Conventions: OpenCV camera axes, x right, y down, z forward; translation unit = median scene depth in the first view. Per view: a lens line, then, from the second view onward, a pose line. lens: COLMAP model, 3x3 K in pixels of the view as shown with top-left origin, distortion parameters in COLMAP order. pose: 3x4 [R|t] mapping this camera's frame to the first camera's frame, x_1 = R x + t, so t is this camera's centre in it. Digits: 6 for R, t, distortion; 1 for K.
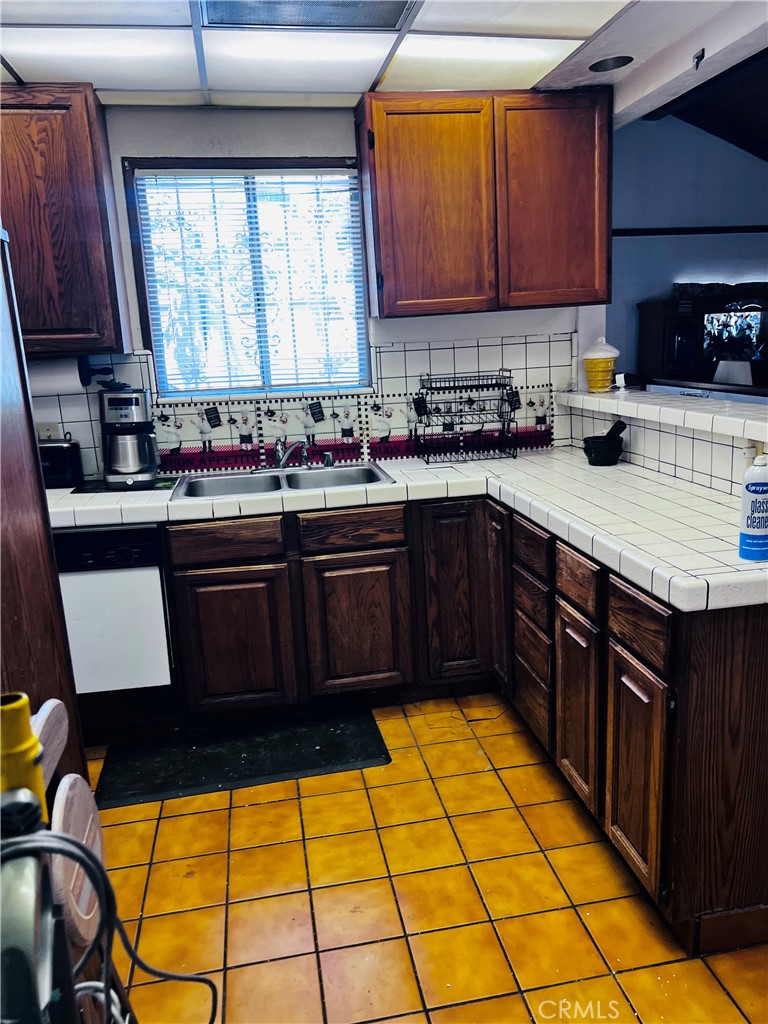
lens RADIAL K [[799.3, 0, 384.0], [0, 799.3, 512.0], [0, 0, 1]] dist [0.081025, -0.005545]
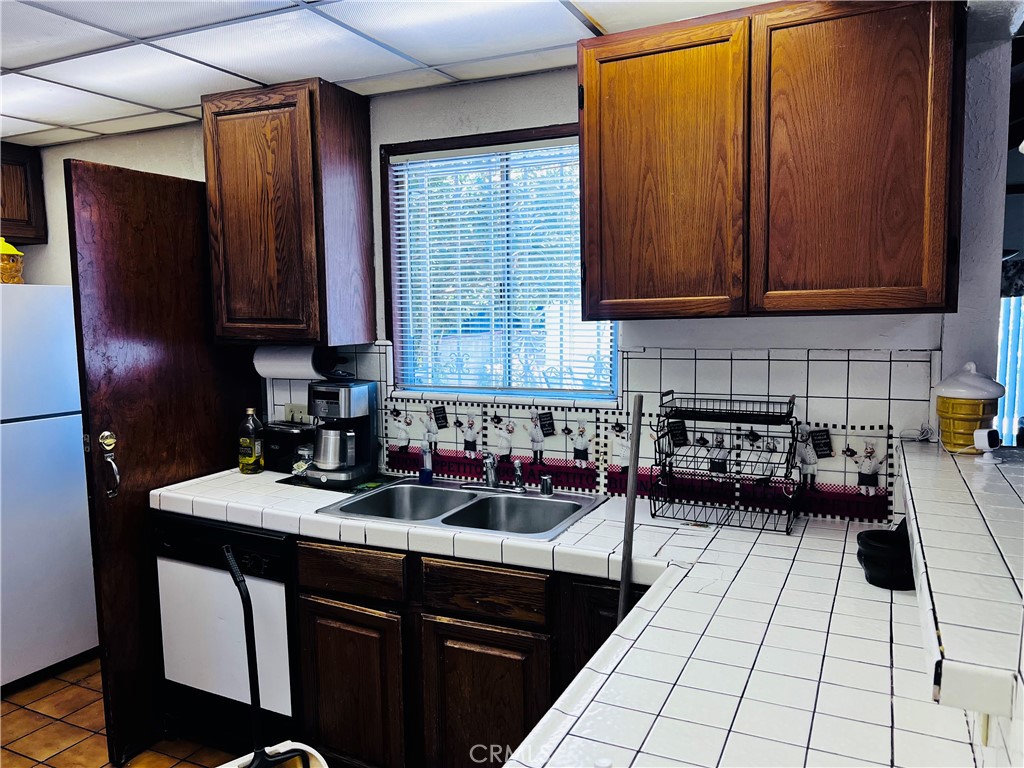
lens RADIAL K [[786.5, 0, 512.0], [0, 786.5, 384.0], [0, 0, 1]] dist [0.192756, -0.183822]
pose [[0.812567, 0.094649, -0.575131, 0.355781], [-0.150140, 0.987418, -0.049625, -0.124026], [0.563198, 0.126674, 0.816555, 0.328078]]
